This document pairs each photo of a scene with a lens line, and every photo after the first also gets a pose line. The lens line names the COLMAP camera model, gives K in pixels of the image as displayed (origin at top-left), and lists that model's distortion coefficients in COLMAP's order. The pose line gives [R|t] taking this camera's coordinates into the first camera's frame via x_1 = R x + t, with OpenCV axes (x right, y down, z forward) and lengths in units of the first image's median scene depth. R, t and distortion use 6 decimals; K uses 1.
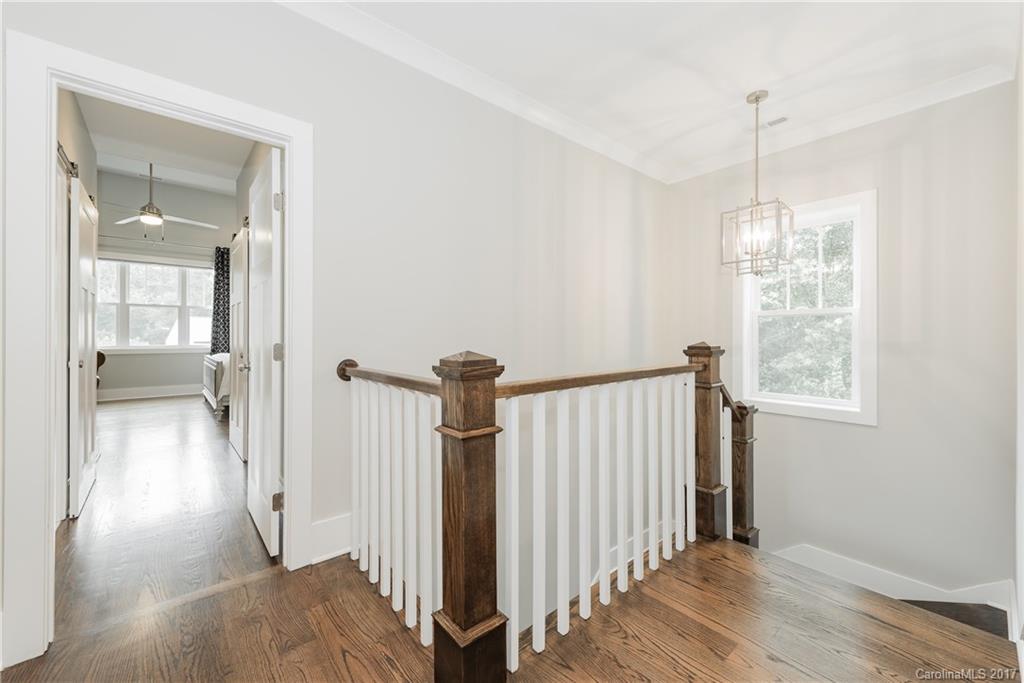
lens RADIAL K [[414.7, 0, 508.8], [0, 414.7, 331.7], [0, 0, 1]] dist [0.000254, -0.000085]
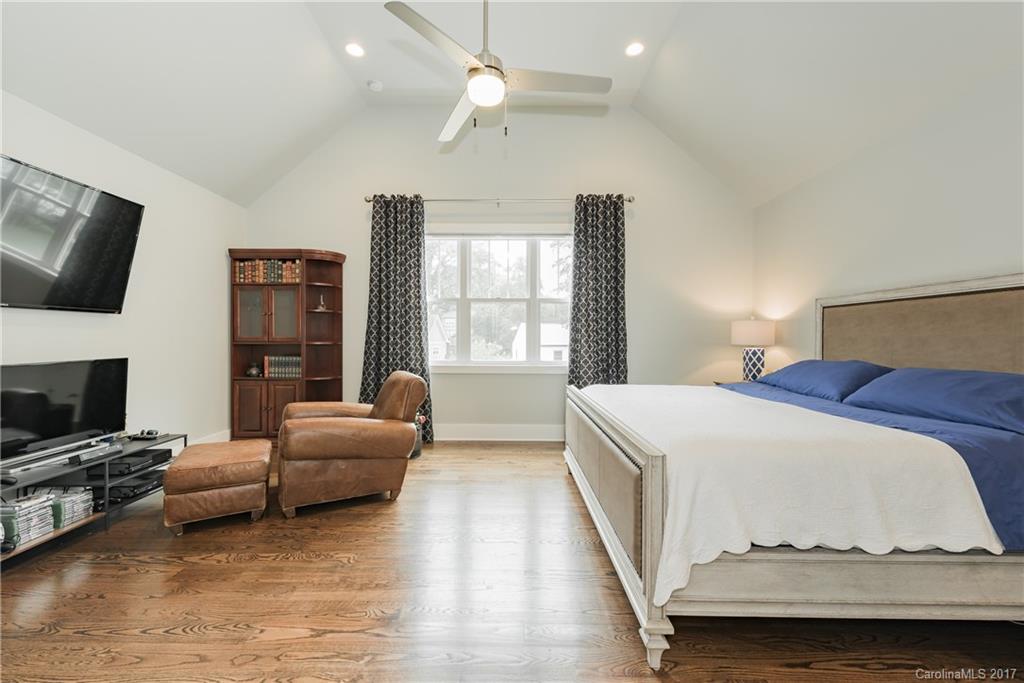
lens RADIAL K [[402.1, 0, 507.7], [0, 402.1, 346.3], [0, 0, 1]] dist [0.002897, -0.000170]
pose [[0.756056, 0.010155, -0.654428, -0.413578], [-0.000073, 0.999881, 0.015432, 0.000857], [0.654506, -0.011620, 0.755967, 0.514054]]
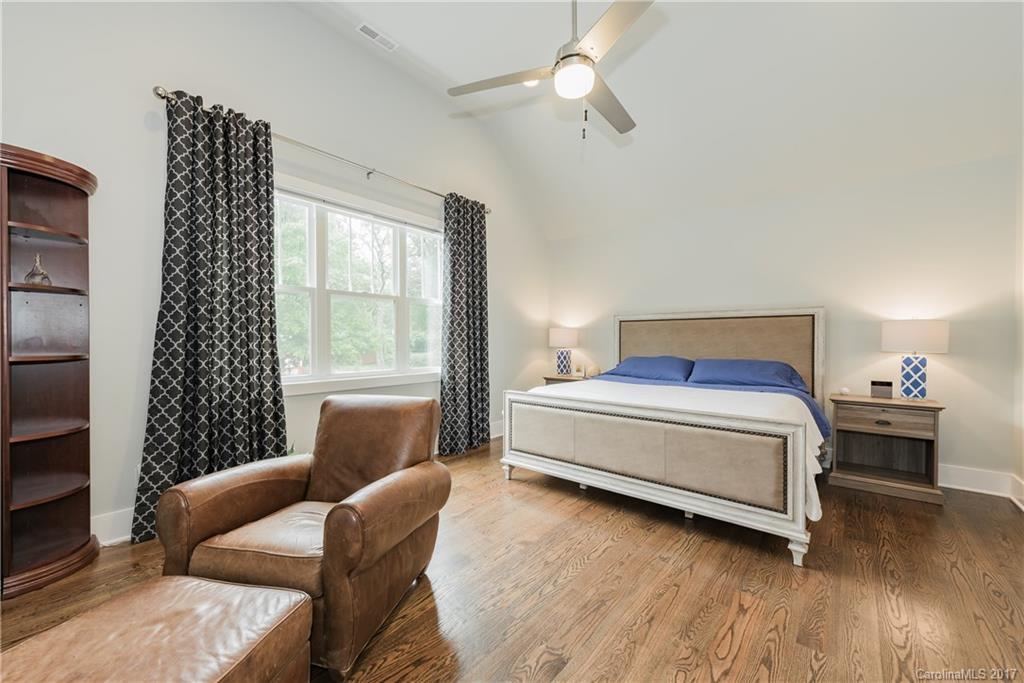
lens RADIAL K [[402.1, 0, 507.7], [0, 402.1, 346.3], [0, 0, 1]] dist [0.002897, -0.000170]
pose [[0.983407, -0.007683, 0.181252, -0.745210], [0.005455, 0.999903, 0.012790, -0.003431], [-0.181332, -0.011589, 0.983354, 0.456422]]
